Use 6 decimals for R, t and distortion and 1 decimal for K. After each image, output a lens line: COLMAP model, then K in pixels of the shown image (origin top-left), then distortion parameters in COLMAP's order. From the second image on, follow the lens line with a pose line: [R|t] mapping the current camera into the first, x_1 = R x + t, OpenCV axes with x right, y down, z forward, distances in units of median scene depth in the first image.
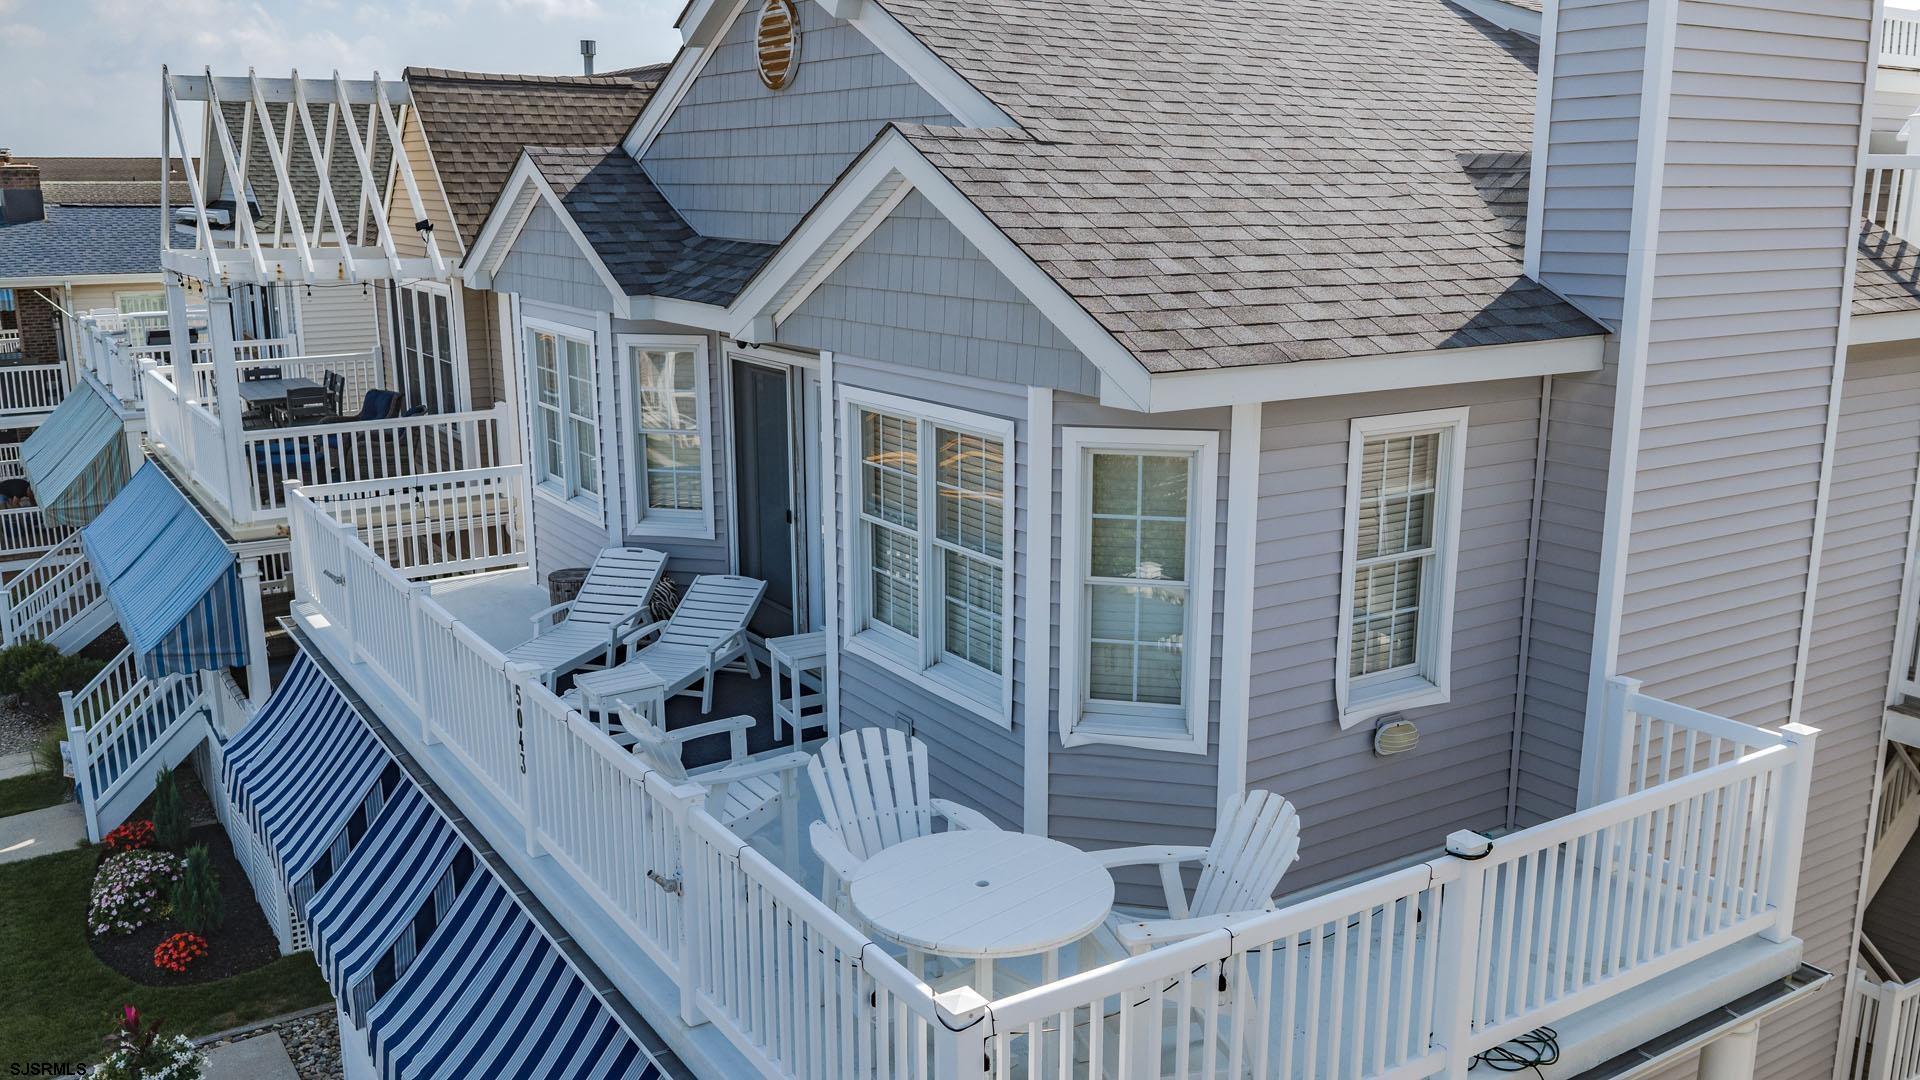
lens RADIAL K [[1594.2, 0, 966.7], [0, 1594.2, 555.2], [0, 0, 1]] dist [0.033593, -0.069517]
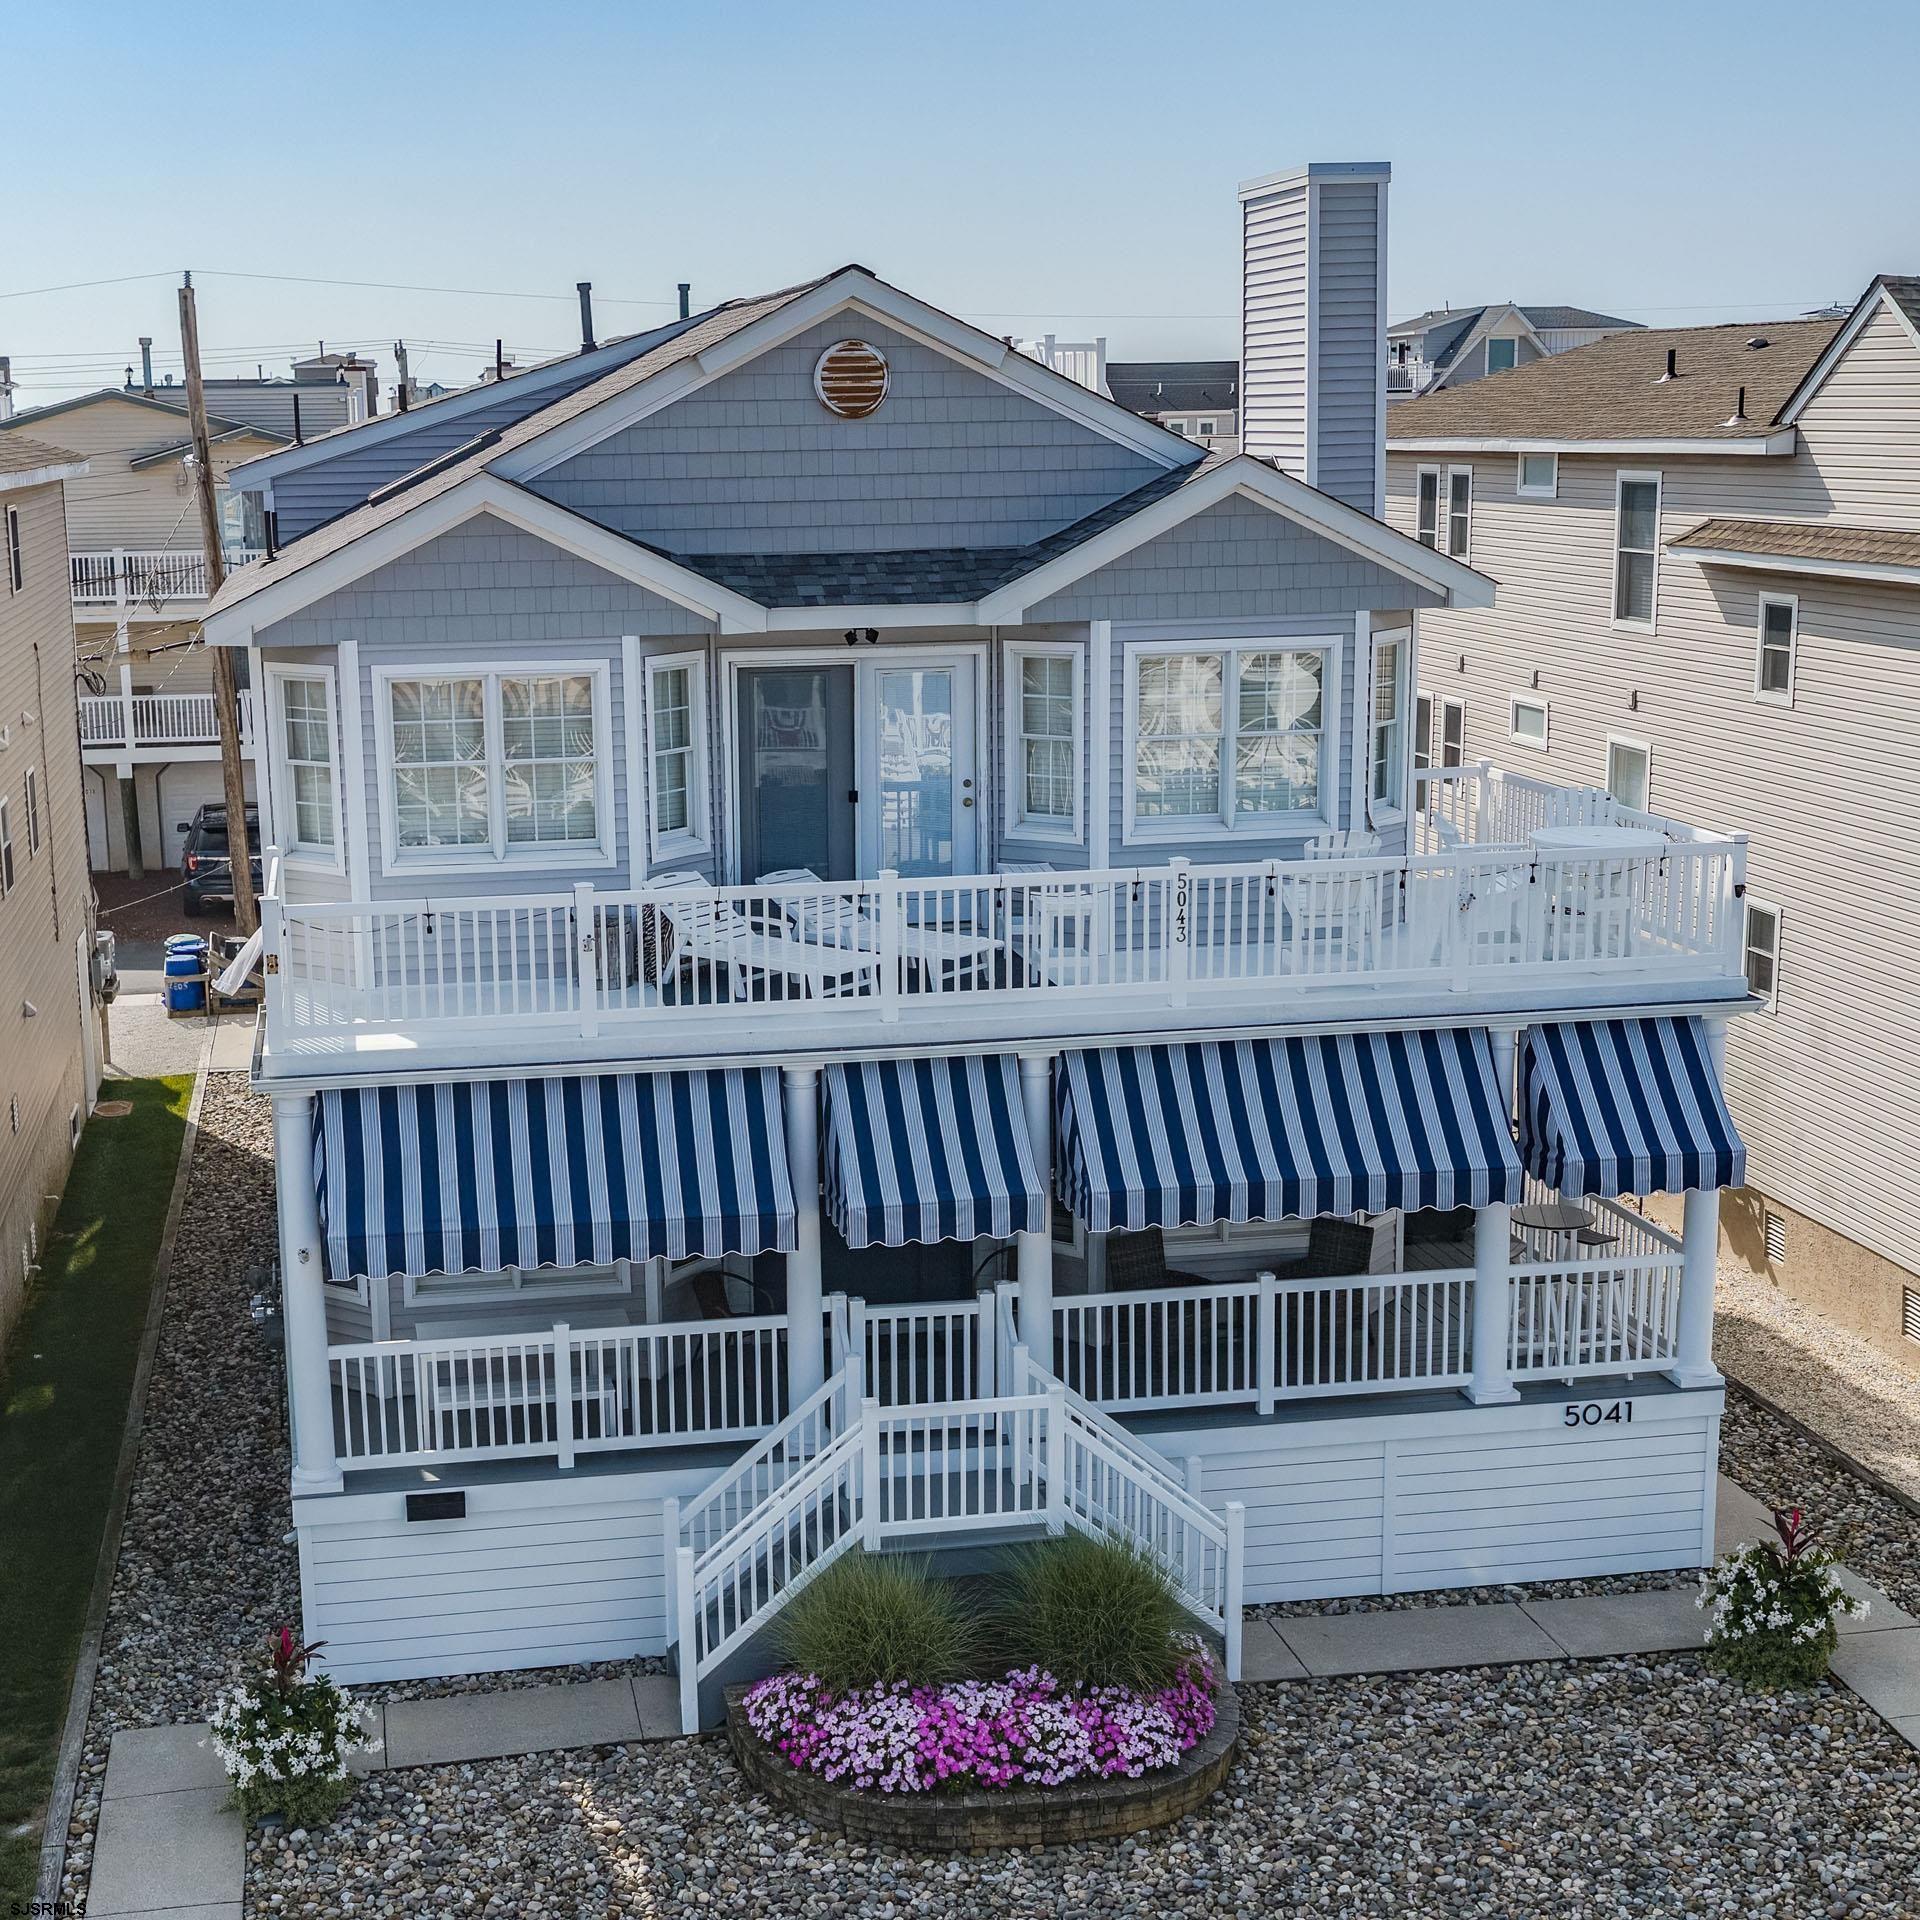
lens RADIAL K [[2829.9, 0, 827.1], [0, 2829.9, 969.5], [0, 0, 1]] dist [0.025434, 0.000000]
pose [[0.398096, -0.190574, 0.897330, -2.167878], [0.231545, 0.967385, 0.102728, -0.130956], [-0.887641, 0.166877, 0.429239, 0.226572]]
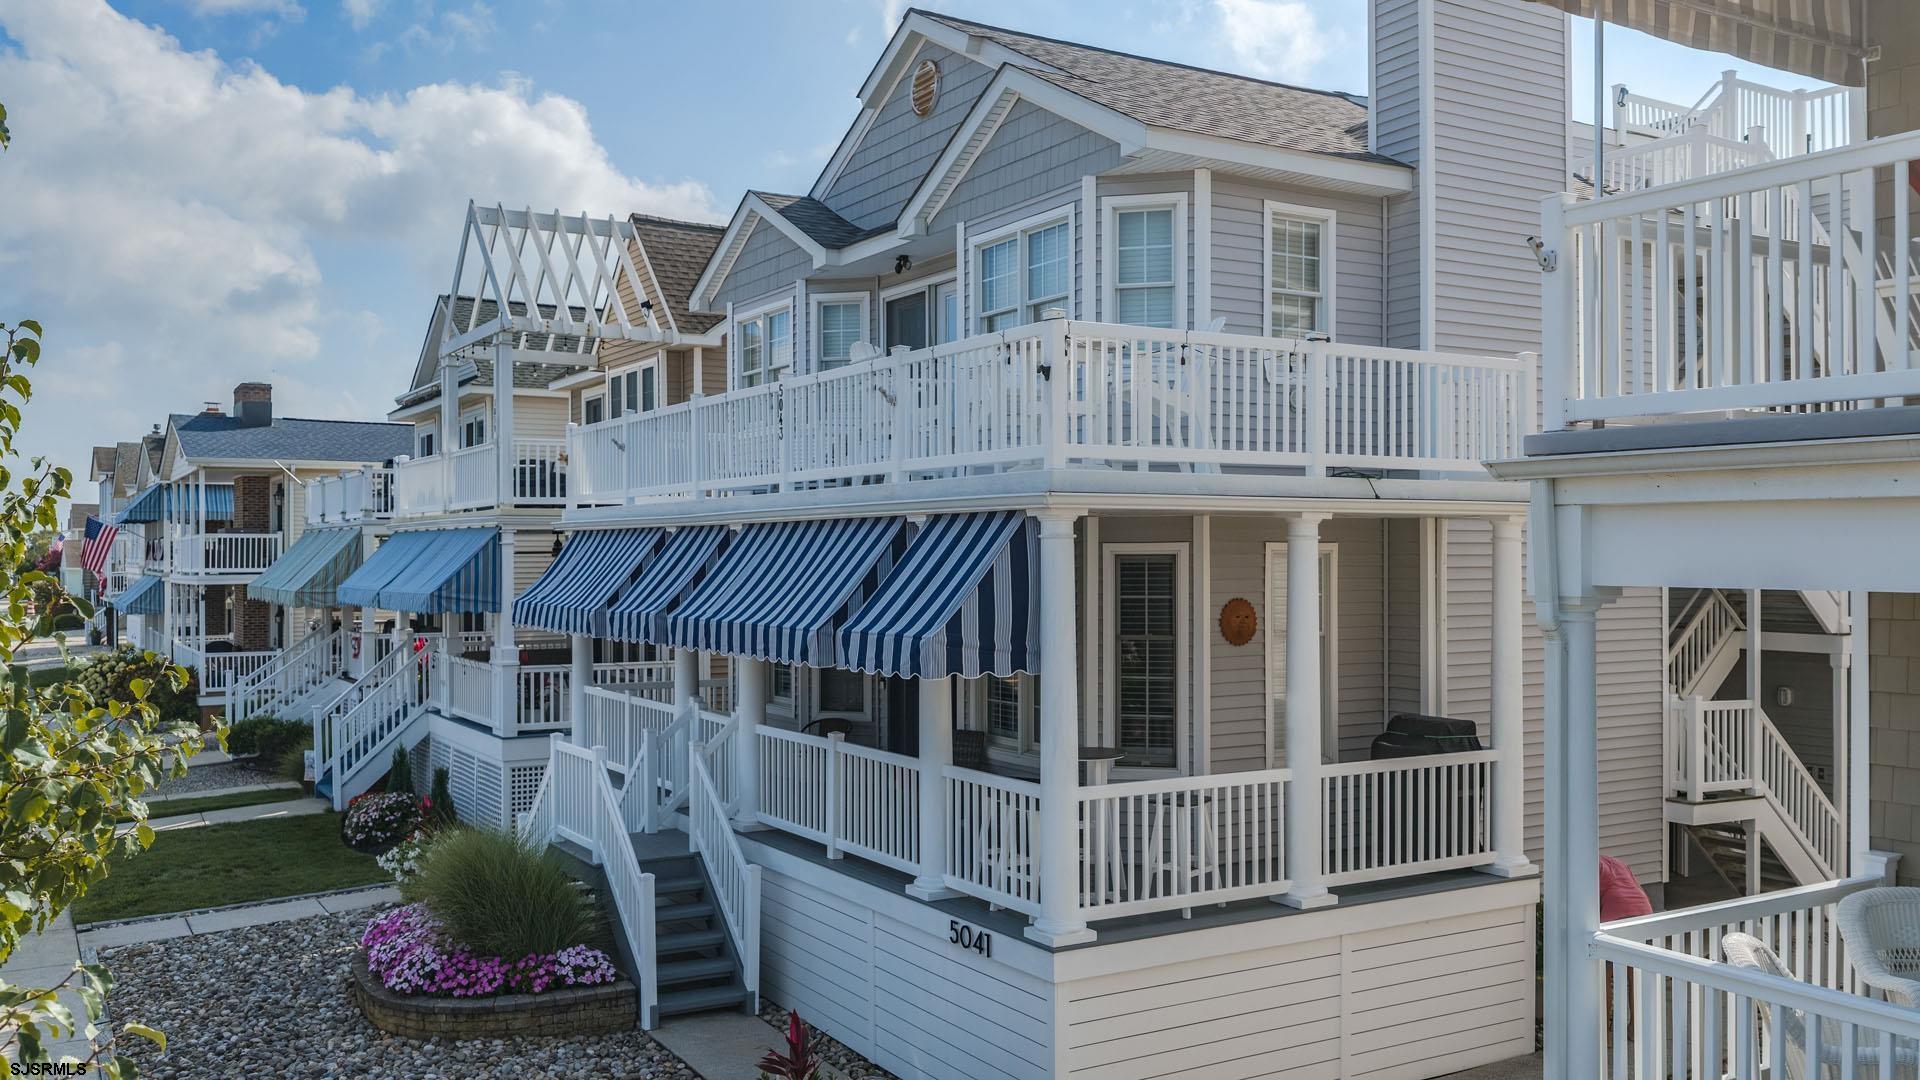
lens RADIAL K [[1594.2, 0, 963.7], [0, 1594.2, 552.8], [0, 0, 1]] dist [0.033593, -0.069517]
pose [[0.999441, -0.001322, -0.033420, -0.027334], [-0.006343, 0.973593, -0.228202, 0.545933], [0.032840, 0.228286, 0.973040, -0.507457]]
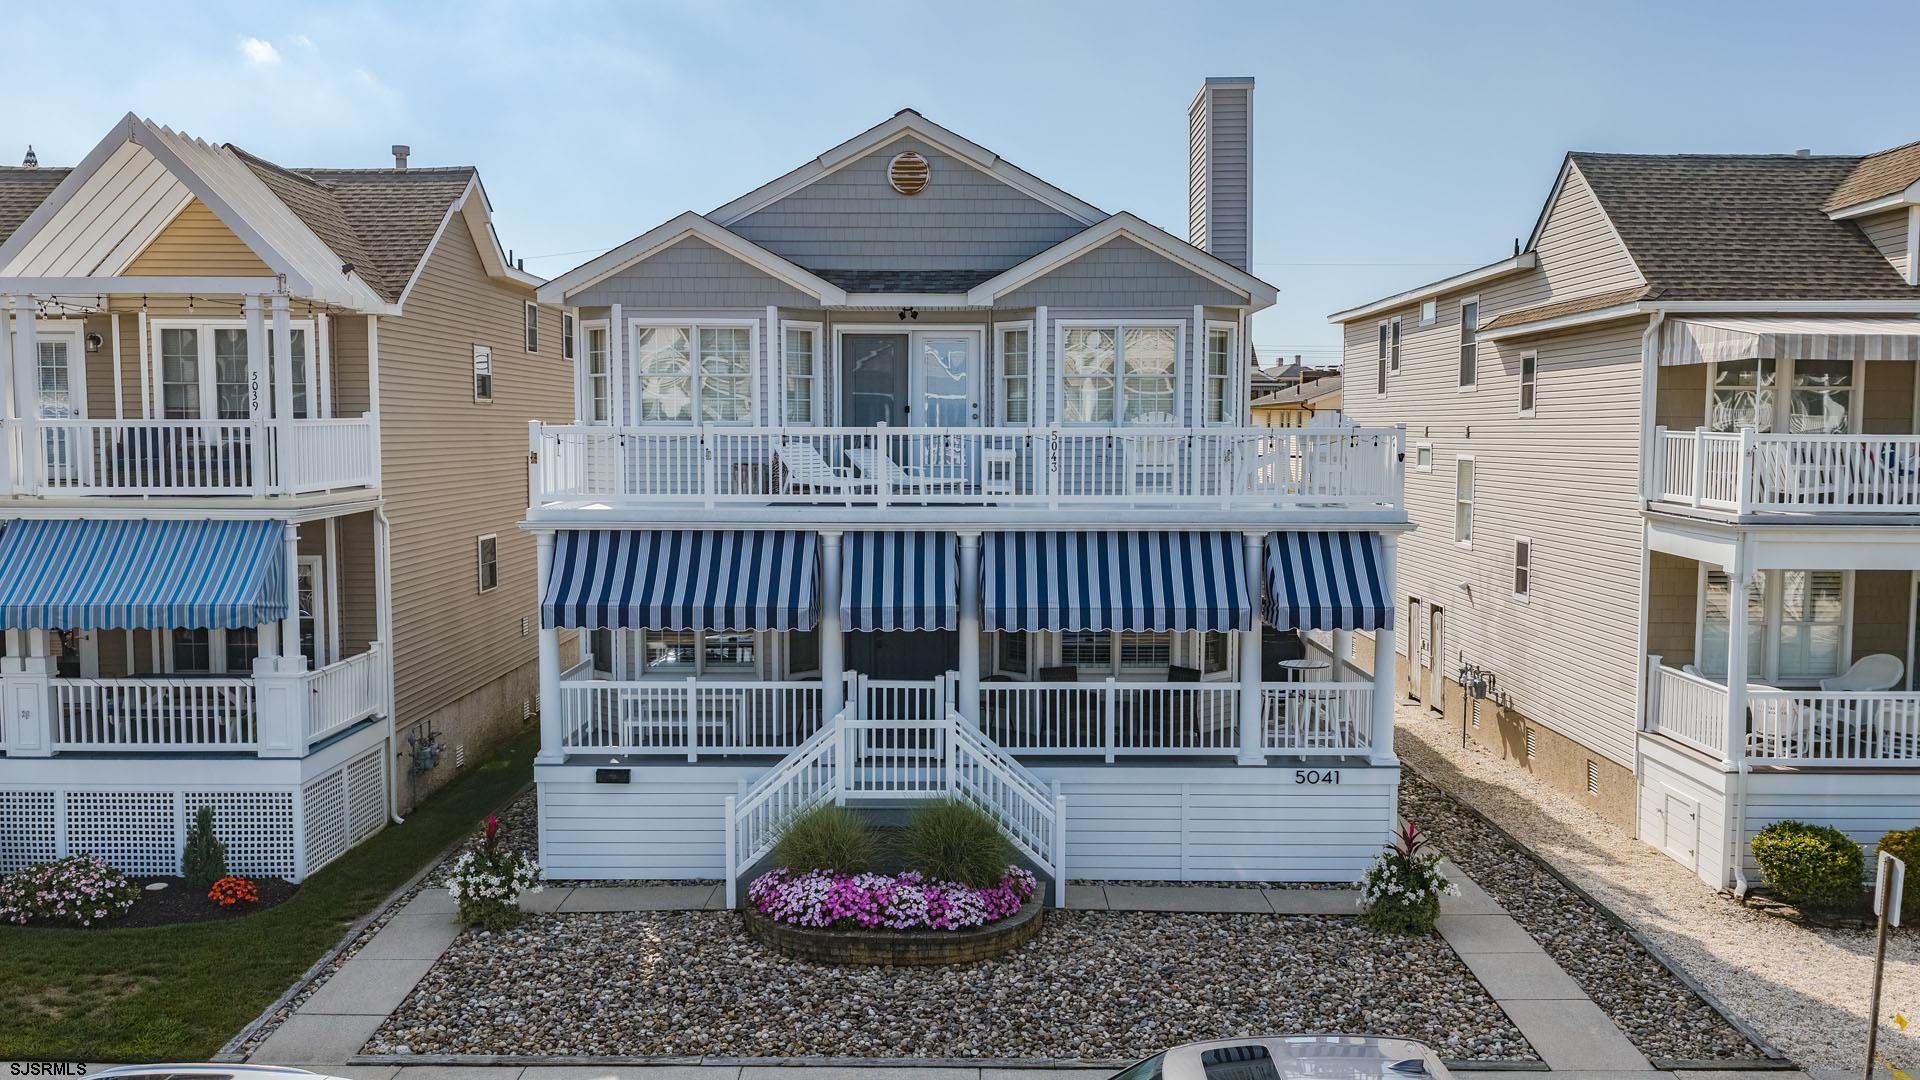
lens RADIAL K [[1594.2, 0, 964.4], [0, 1594.2, 540.3], [0, 0, 1]] dist [0.033593, -0.069517]
pose [[0.548542, -0.064457, 0.833635, -1.945846], [0.195666, 0.979235, -0.053036, 0.283115], [-0.812906, 0.192206, 0.549764, -0.105102]]
